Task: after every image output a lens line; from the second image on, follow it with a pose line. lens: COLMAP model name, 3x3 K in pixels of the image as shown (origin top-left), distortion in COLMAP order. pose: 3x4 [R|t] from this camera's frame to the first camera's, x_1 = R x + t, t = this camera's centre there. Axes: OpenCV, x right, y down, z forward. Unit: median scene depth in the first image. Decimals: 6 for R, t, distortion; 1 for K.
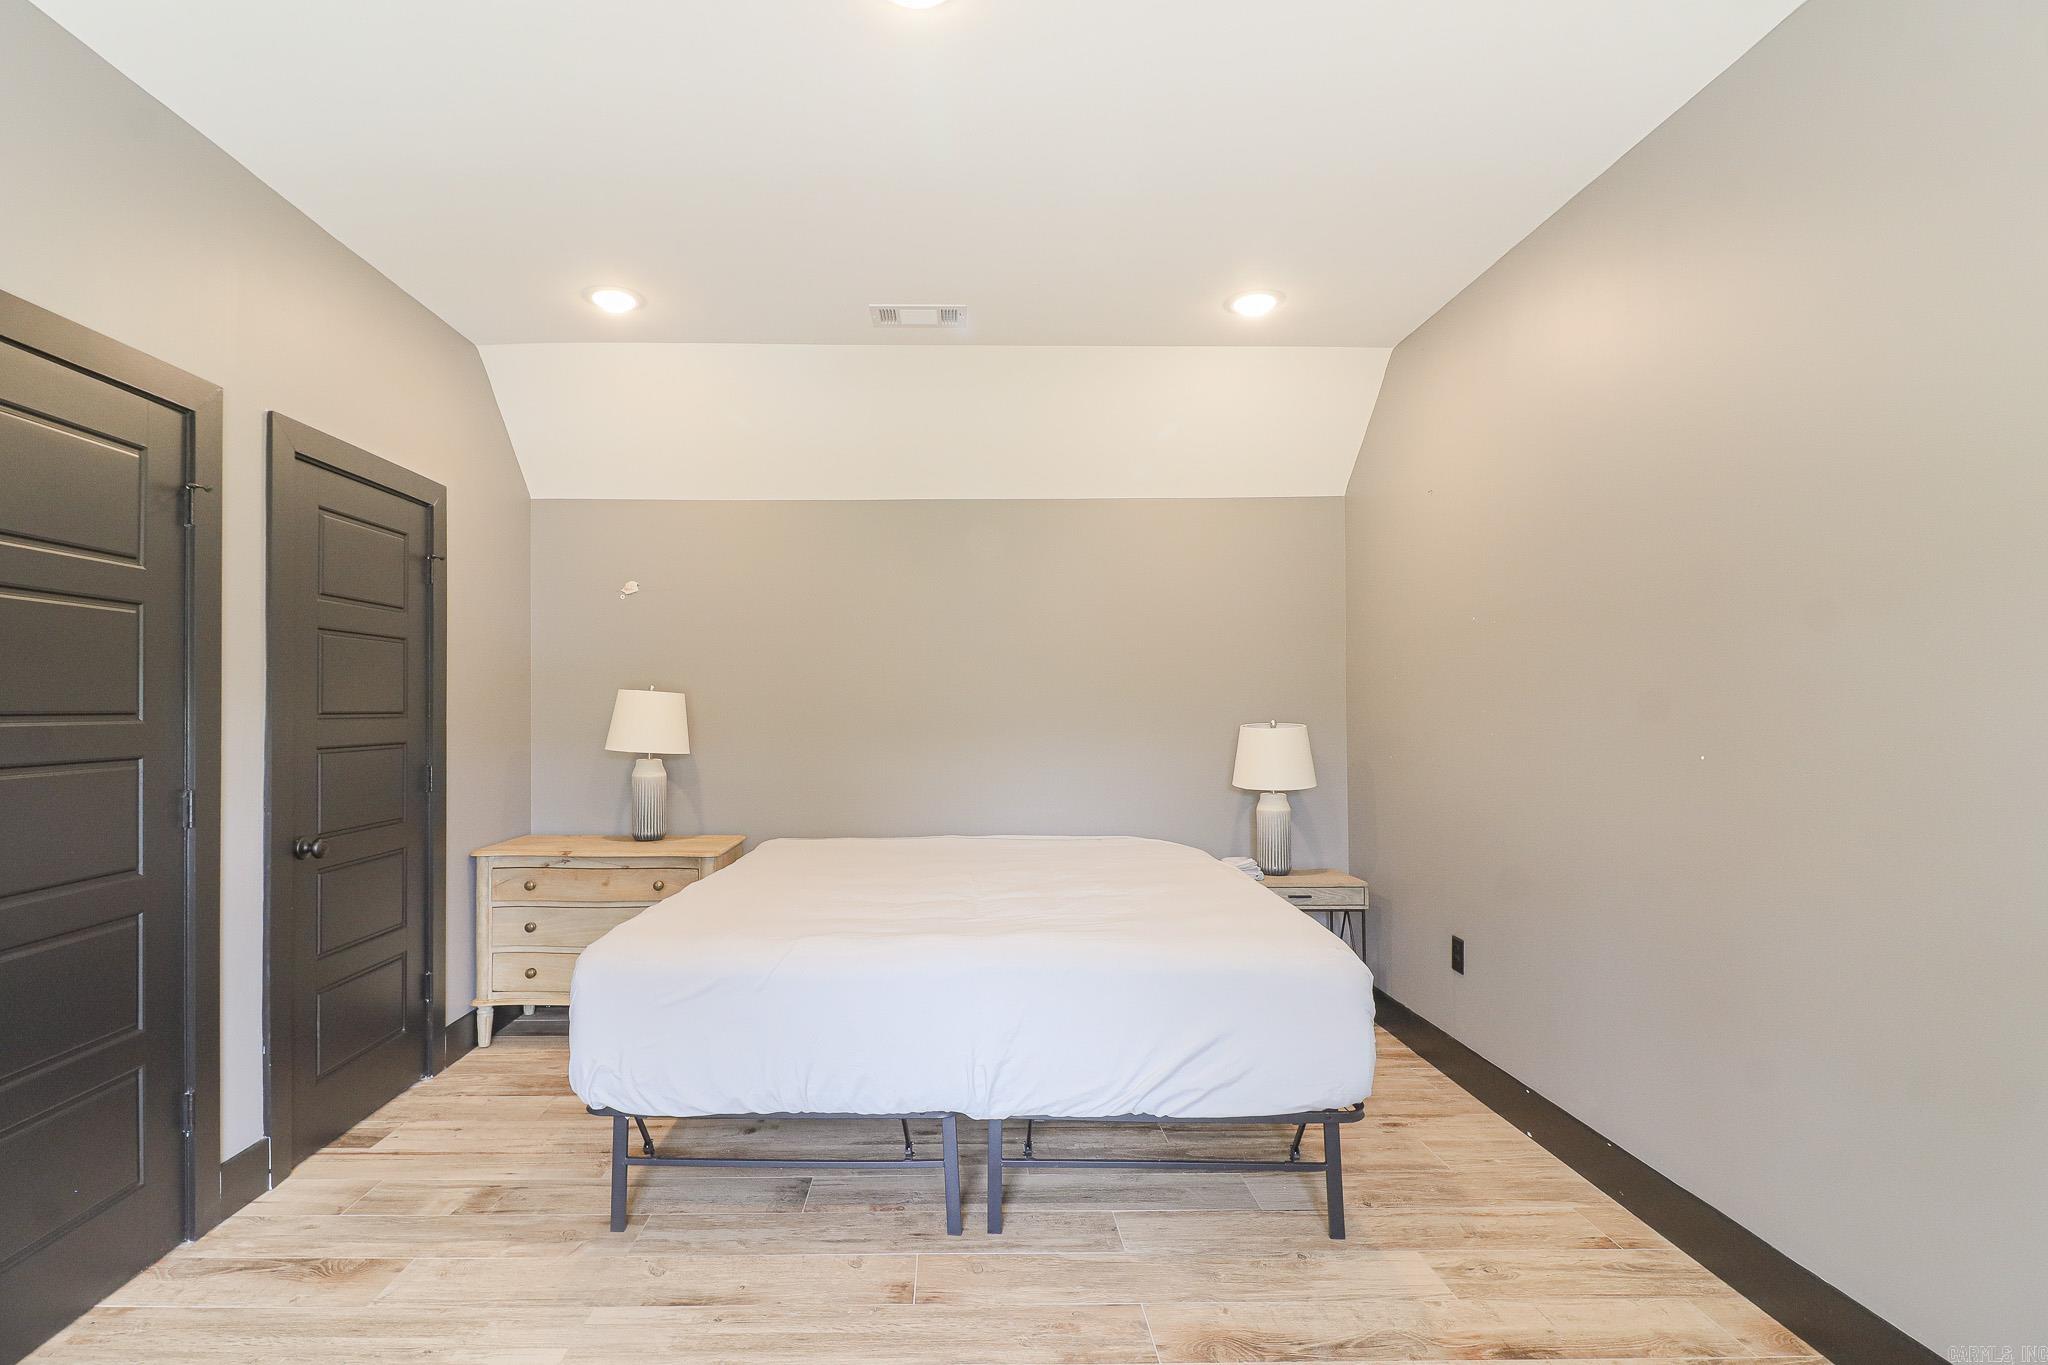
lens RADIAL K [[955.6, 0, 1033.5], [0, 955.6, 690.1], [0, 0, 1]] dist [0.014083, -0.011099]
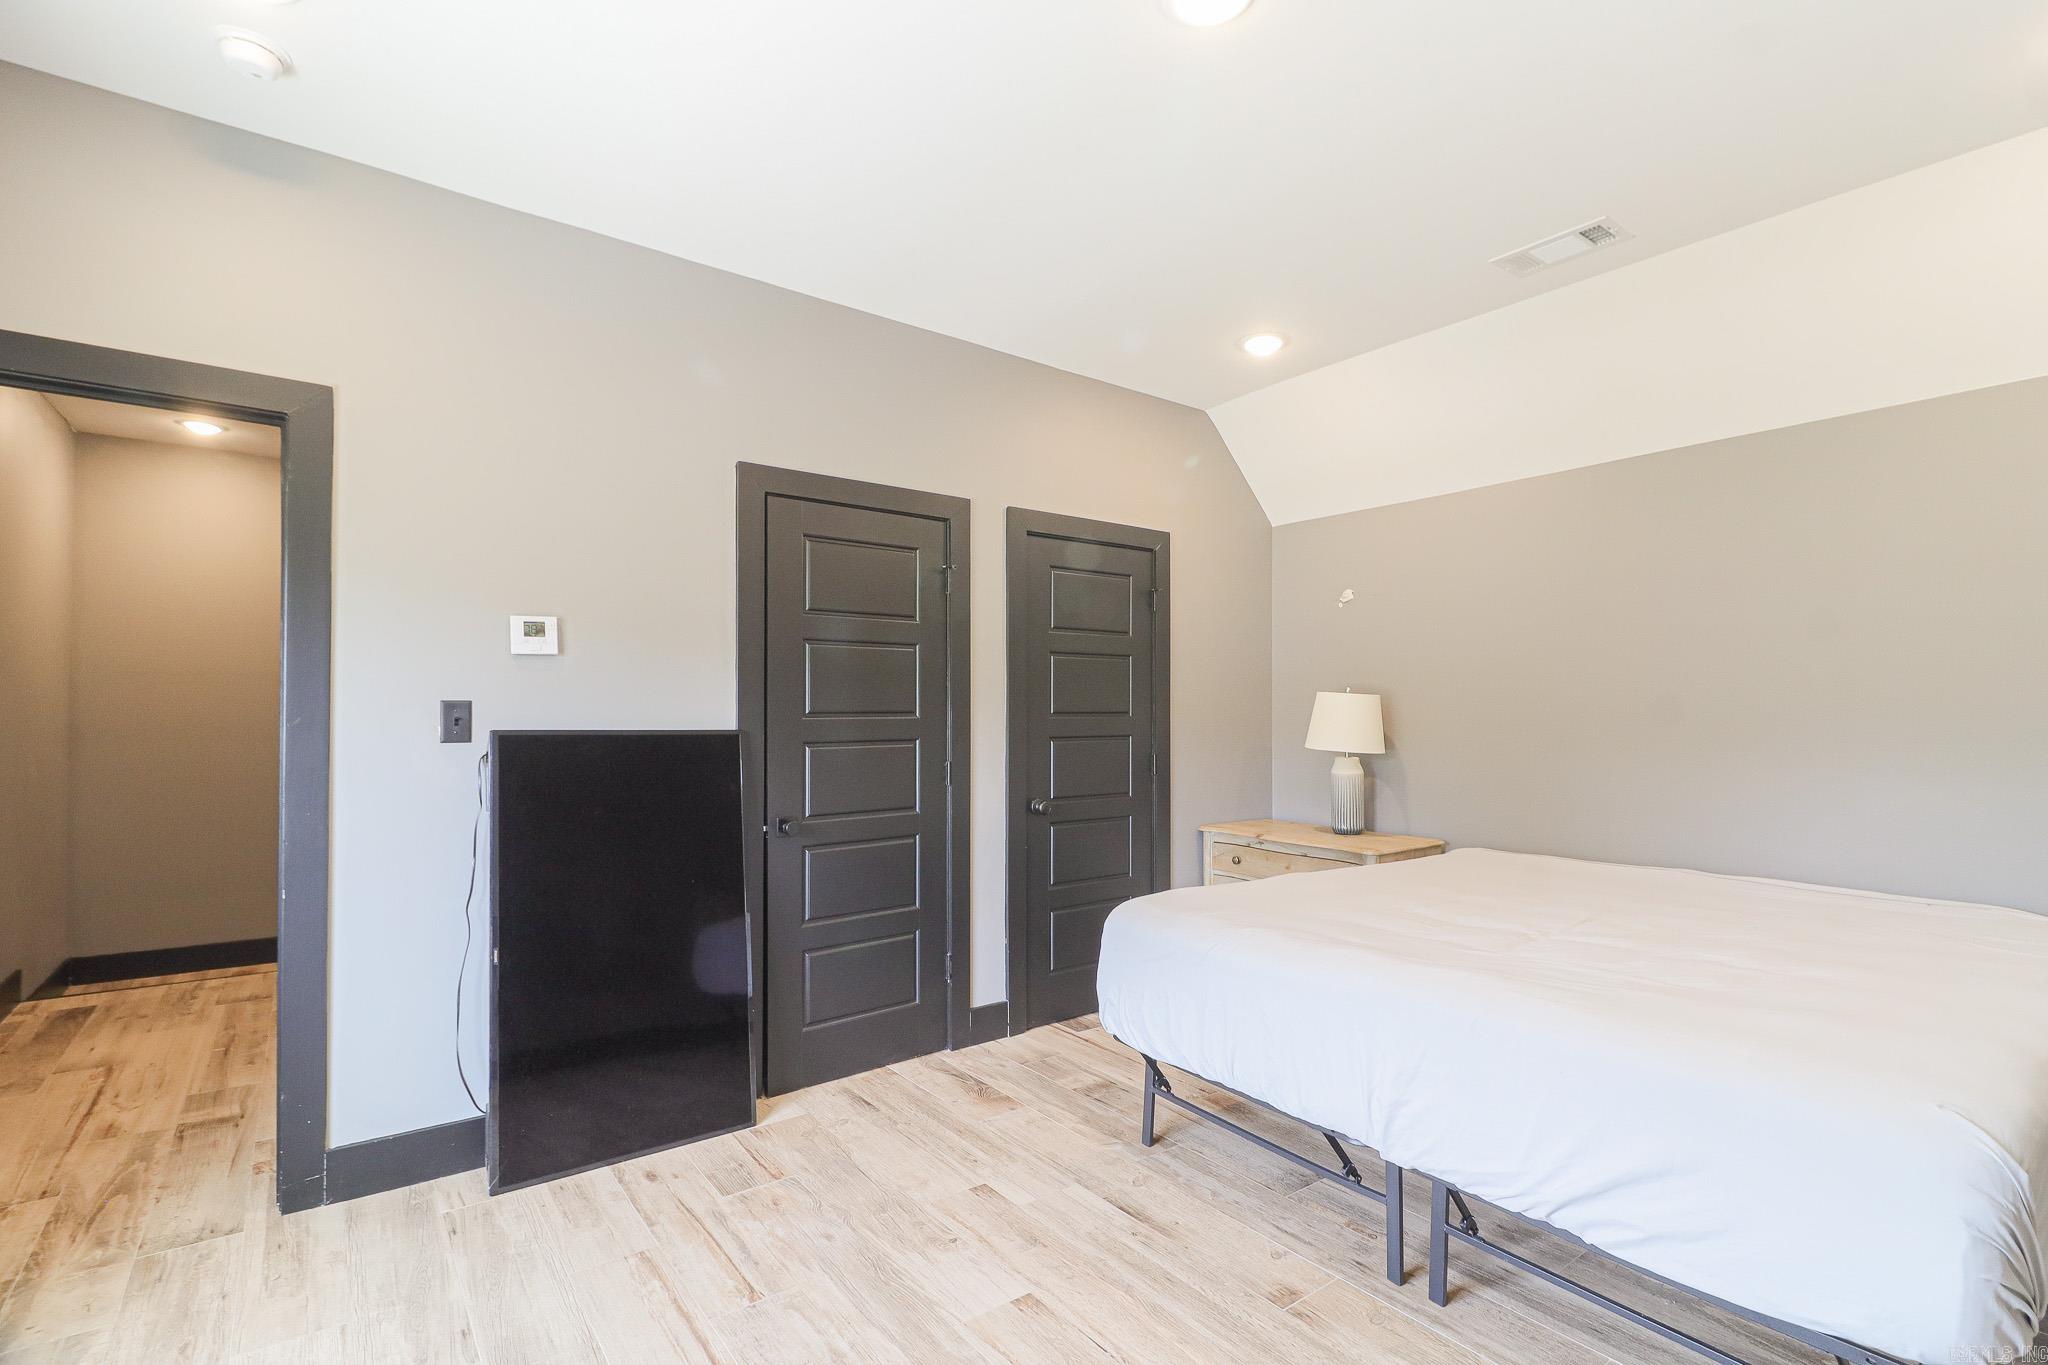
lens RADIAL K [[955.6, 0, 1041.2], [0, 955.6, 690.8], [0, 0, 1]] dist [0.014083, -0.011099]
pose [[0.598705, -0.016717, -0.800795, 0.438898], [0.015690, 0.999835, -0.009142, 0.005563], [0.800816, -0.007091, 0.598868, 0.176027]]
